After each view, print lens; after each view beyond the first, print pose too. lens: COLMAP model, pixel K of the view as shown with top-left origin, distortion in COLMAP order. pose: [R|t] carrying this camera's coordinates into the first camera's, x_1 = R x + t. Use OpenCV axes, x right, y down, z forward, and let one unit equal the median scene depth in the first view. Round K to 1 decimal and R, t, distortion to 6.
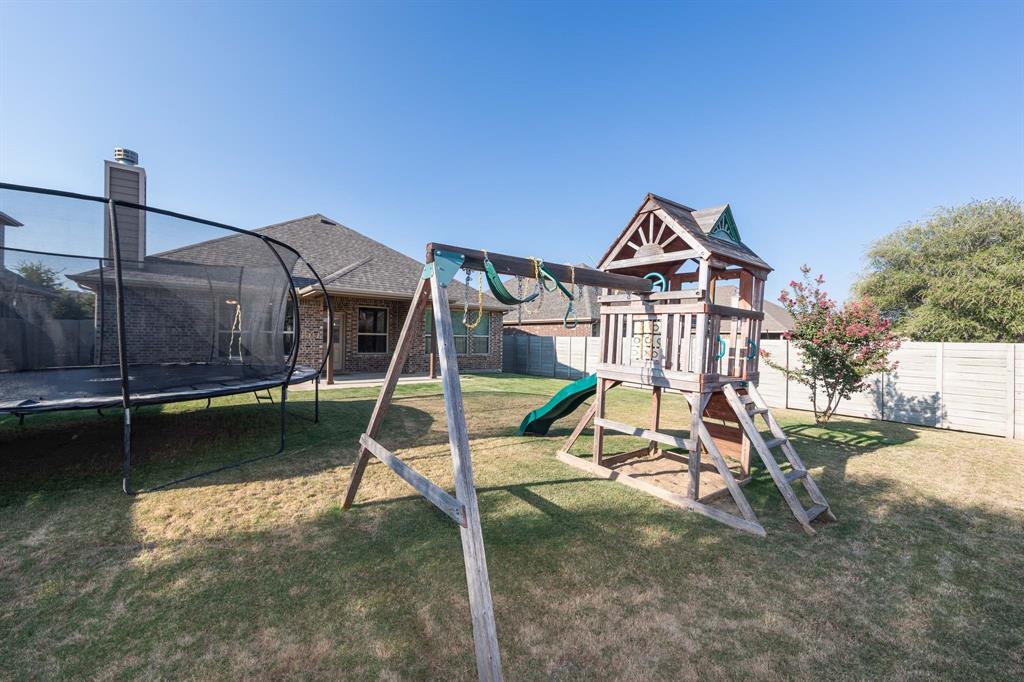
lens RADIAL K [[395.1, 0, 513.7], [0, 395.1, 336.5], [0, 0, 1]] dist [0.001185, -0.000307]
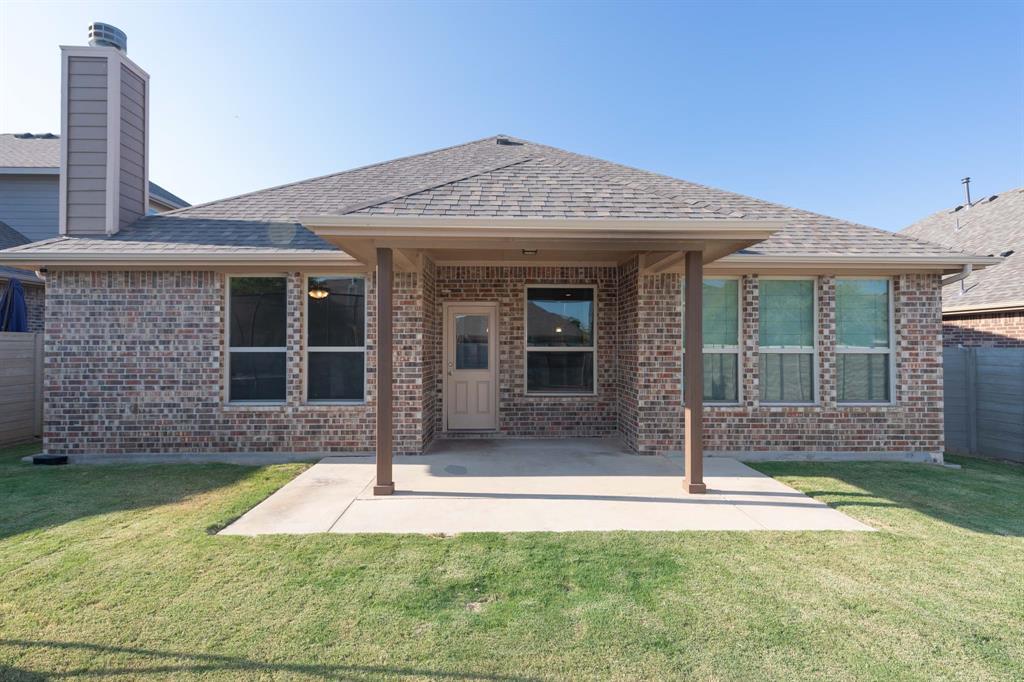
lens RADIAL K [[510.7, 0, 504.5], [0, 510.7, 336.2], [0, 0, 1]] dist [0.010910, 0.000378]
pose [[0.797375, -0.023214, -0.603038, -0.059446], [0.011724, 0.999667, -0.022981, -0.006943], [0.603371, 0.011254, 0.797381, 0.449374]]
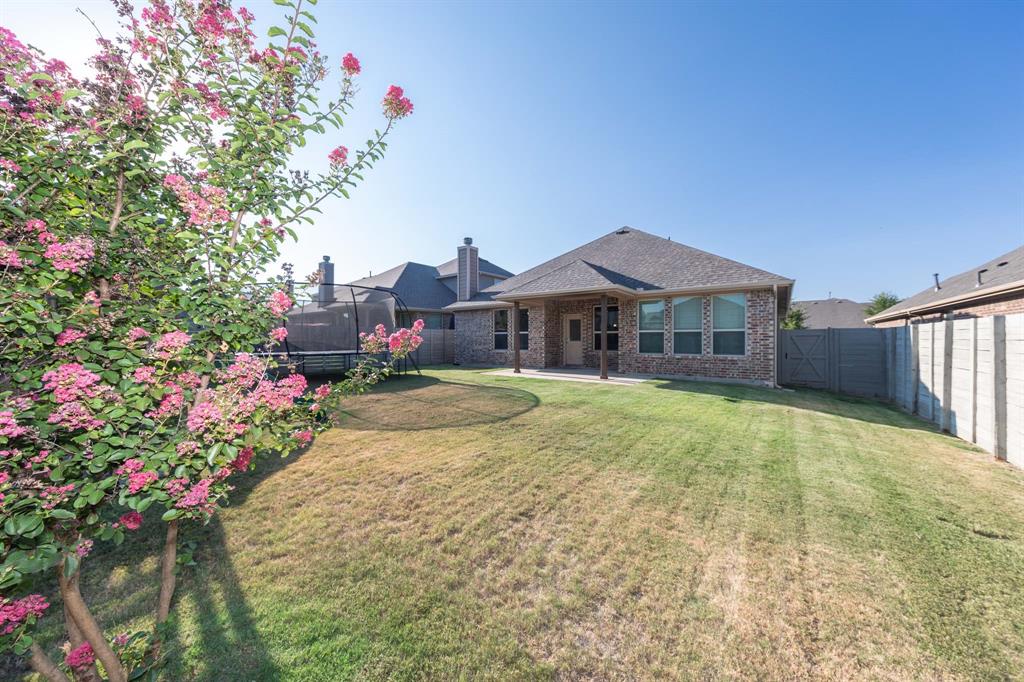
lens RADIAL K [[359.8, 0, 510.2], [0, 359.8, 337.9], [0, 0, 1]] dist [-0.000034, 0.000005]
pose [[0.244115, -0.018090, -0.969577, 0.418275], [0.008201, 0.999829, -0.016589, 0.019247], [0.969711, -0.003902, 0.244222, 0.458351]]
